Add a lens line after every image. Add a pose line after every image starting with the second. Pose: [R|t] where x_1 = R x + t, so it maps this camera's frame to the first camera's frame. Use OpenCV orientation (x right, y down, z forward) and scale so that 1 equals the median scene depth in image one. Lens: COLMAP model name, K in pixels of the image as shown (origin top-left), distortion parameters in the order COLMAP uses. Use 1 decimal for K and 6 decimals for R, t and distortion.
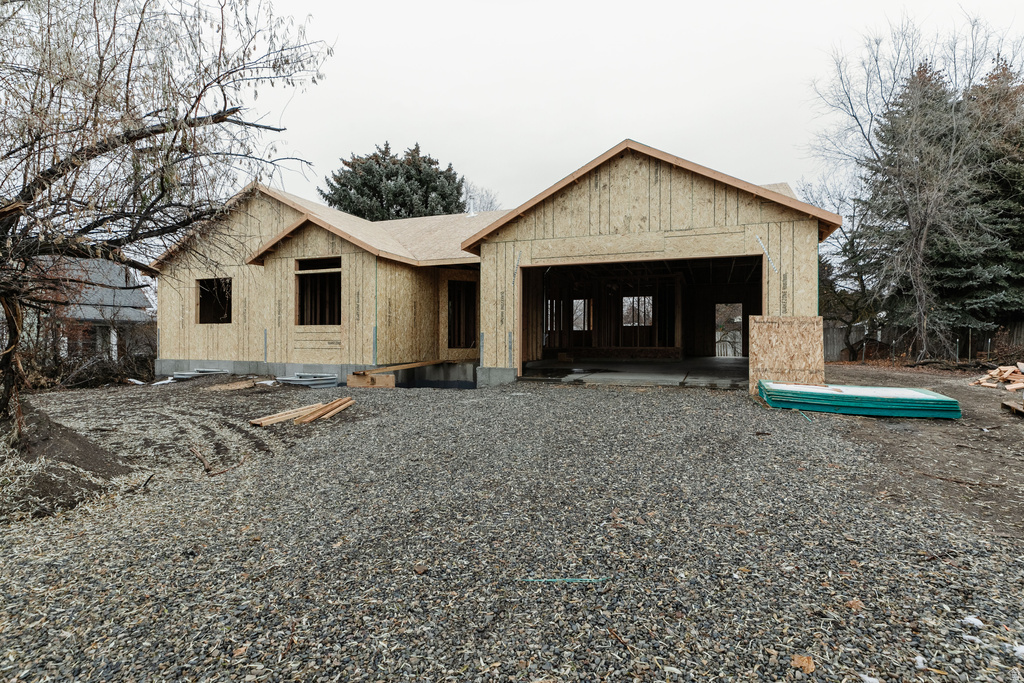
lens RADIAL K [[507.7, 0, 509.1], [0, 507.7, 341.5], [0, 0, 1]] dist [0.003055, -0.002755]
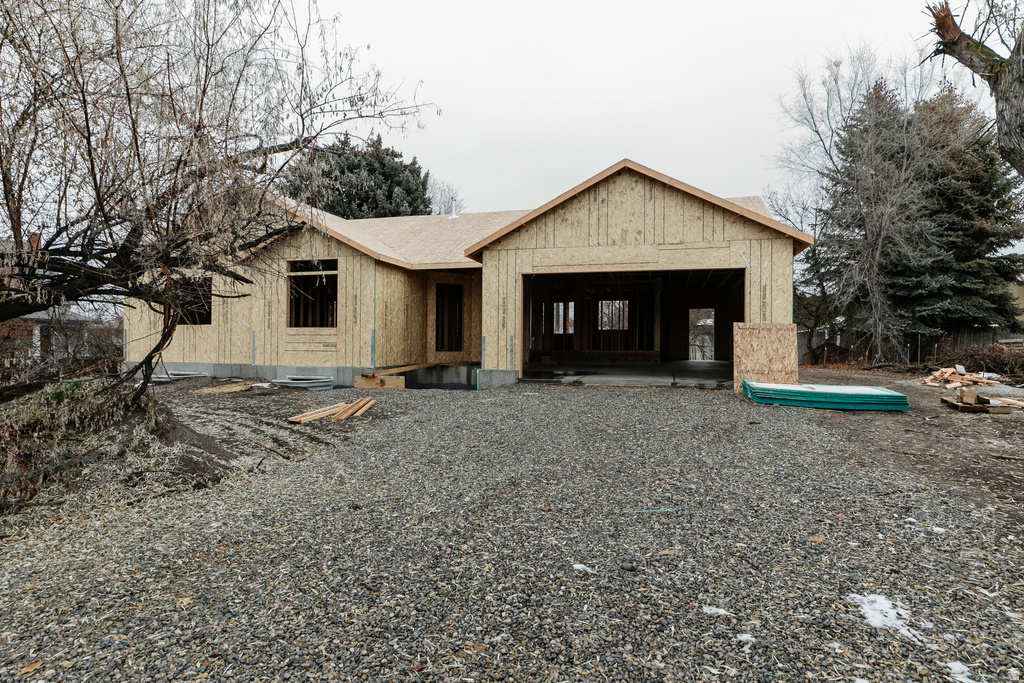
lens RADIAL K [[548.2, 0, 512.2], [0, 548.2, 339.9], [0, 0, 1]] dist [-0.003071, 0.002649]
pose [[0.995460, 0.005156, 0.095037, -0.113645], [-0.004342, 0.999952, -0.008771, -0.000002], [-0.095078, 0.008318, 0.995435, -0.135972]]
